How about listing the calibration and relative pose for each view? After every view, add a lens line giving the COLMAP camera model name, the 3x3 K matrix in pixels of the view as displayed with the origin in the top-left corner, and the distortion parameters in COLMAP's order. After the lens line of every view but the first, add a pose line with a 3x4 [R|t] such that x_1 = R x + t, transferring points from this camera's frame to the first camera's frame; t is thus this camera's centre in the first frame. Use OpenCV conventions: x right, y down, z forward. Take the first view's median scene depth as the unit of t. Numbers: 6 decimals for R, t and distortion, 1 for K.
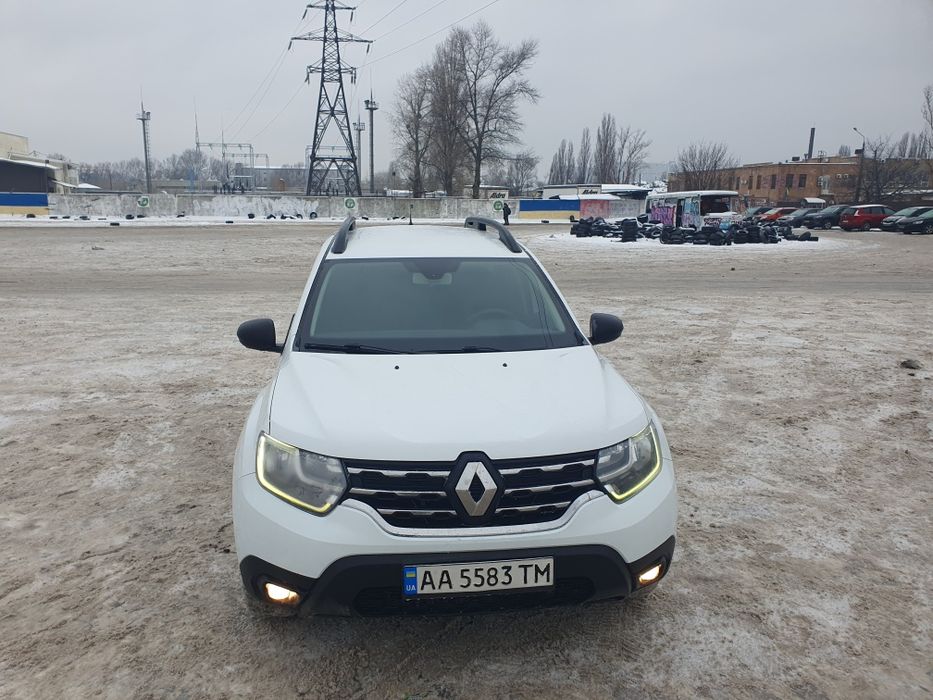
lens RADIAL K [[719.7, 0, 439.5], [0, 719.7, 354.3], [0, 0, 1]] dist [0.009194, 0.015566]
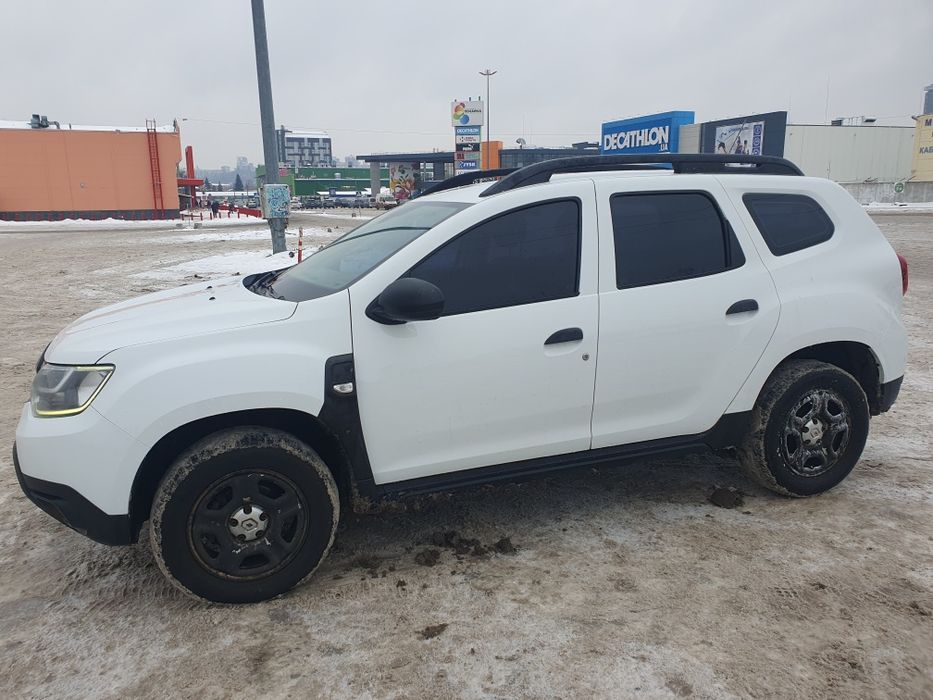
lens RADIAL K [[714.7, 0, 448.7], [0, 714.7, 352.8], [0, 0, 1]] dist [0.013535, 0.012386]
pose [[0.234644, 0.191681, -0.952996, 0.719595], [-0.179255, 0.972086, 0.151385, -0.077974], [0.955411, 0.135307, 0.262454, 0.680491]]
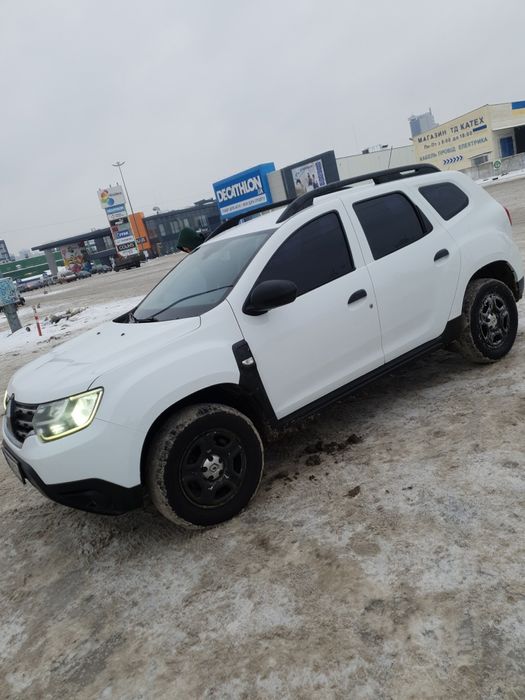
lens RADIAL K [[536.0, 0, 264.1], [0, 536.0, 349.1], [0, 0, 1]] dist [0.015851, 0.005036]
pose [[0.479117, 0.070681, -0.874900, 0.732105], [0.066970, 0.990904, 0.116727, -0.039354], [0.875192, -0.114518, 0.470026, 0.478641]]
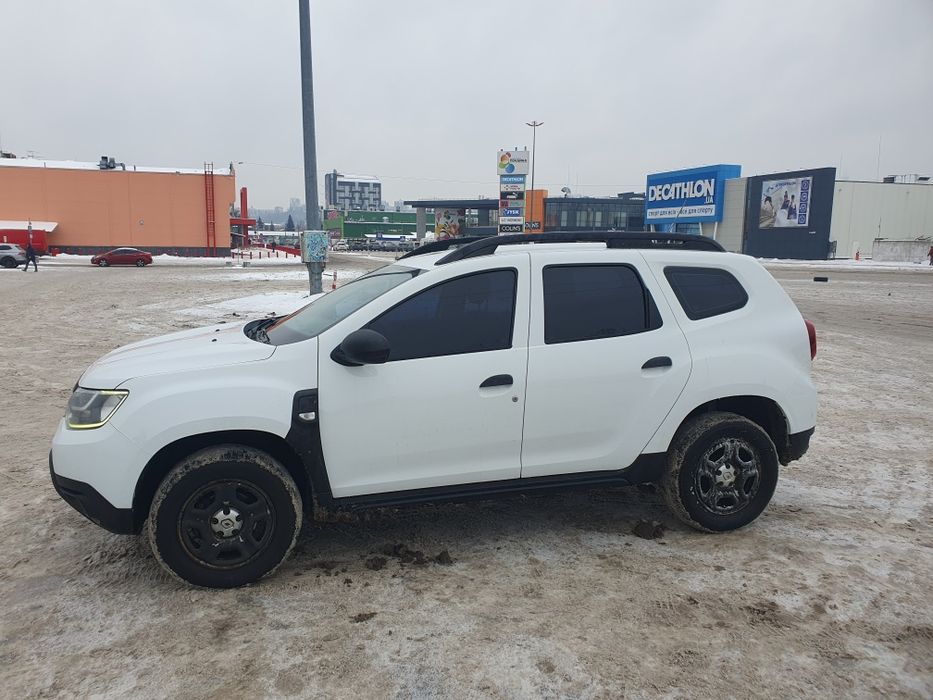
lens RADIAL K [[714.4, 0, 442.5], [0, 714.4, 355.1], [0, 0, 1]] dist [0.015851, 0.005036]
pose [[0.165799, 0.144439, -0.975524, 0.860704], [-0.209805, 0.971736, 0.108220, -0.111907], [0.963583, 0.186727, 0.191417, 0.734601]]
